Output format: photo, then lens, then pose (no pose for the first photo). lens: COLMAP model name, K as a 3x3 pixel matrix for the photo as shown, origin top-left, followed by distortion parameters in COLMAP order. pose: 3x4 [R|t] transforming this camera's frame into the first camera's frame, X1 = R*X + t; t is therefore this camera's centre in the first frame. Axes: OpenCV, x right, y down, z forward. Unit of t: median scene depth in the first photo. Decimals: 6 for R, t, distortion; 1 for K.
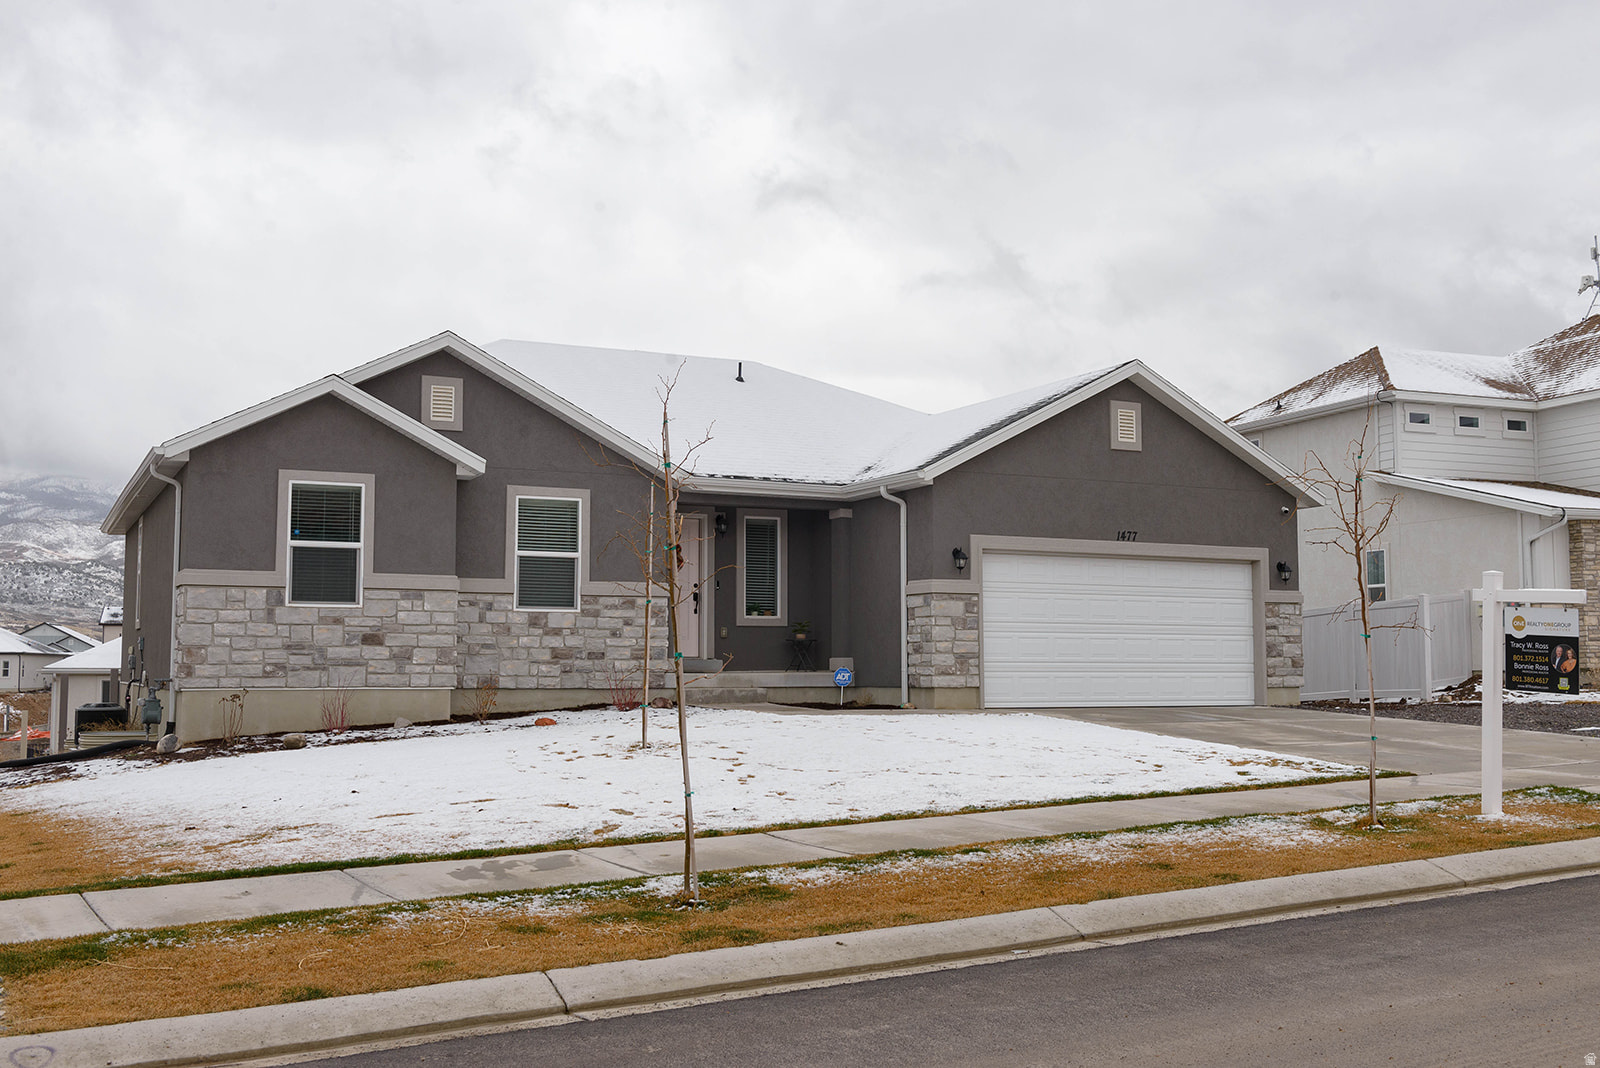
lens RADIAL K [[1622.1, 0, 800.0], [0, 1622.1, 534.0], [0, 0, 1]] dist [-0.025591, 0.015845]
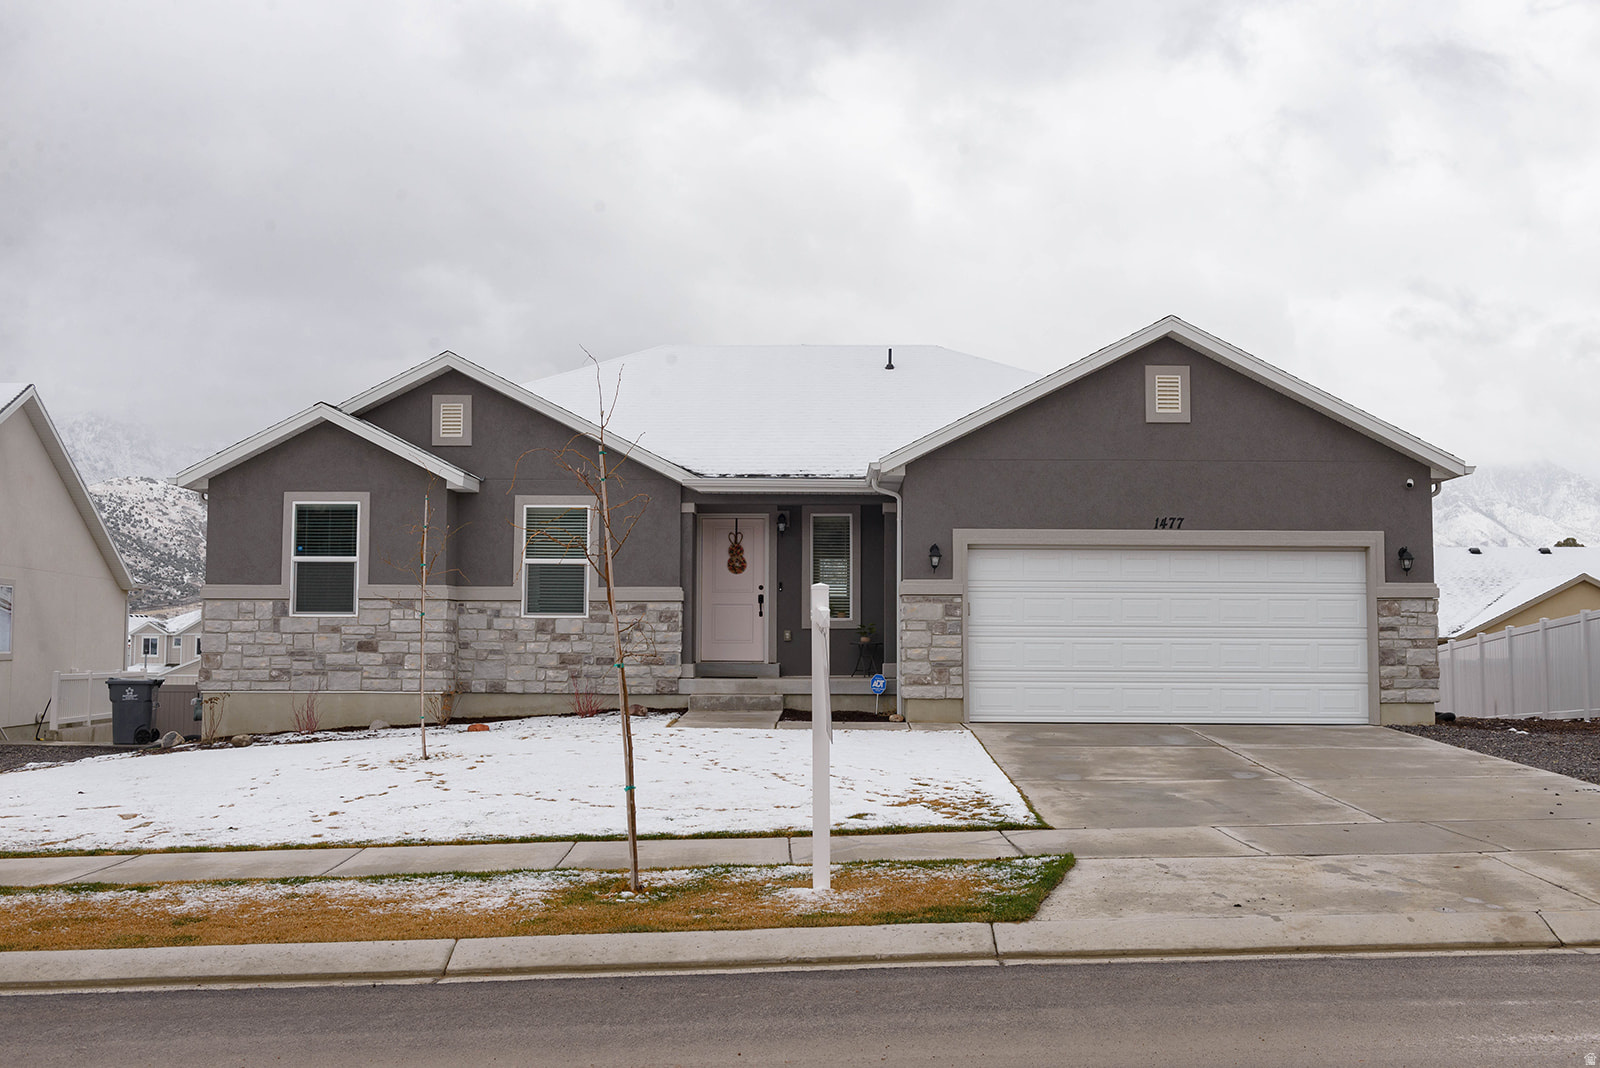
lens RADIAL K [[1622.1, 0, 800.0], [0, 1622.1, 534.0], [0, 0, 1]] dist [-0.025591, 0.015845]
pose [[0.891082, -0.029228, -0.452900, 0.450833], [0.034232, 0.999410, 0.002855, -0.002383], [0.452550, -0.018048, 0.891557, 0.165575]]
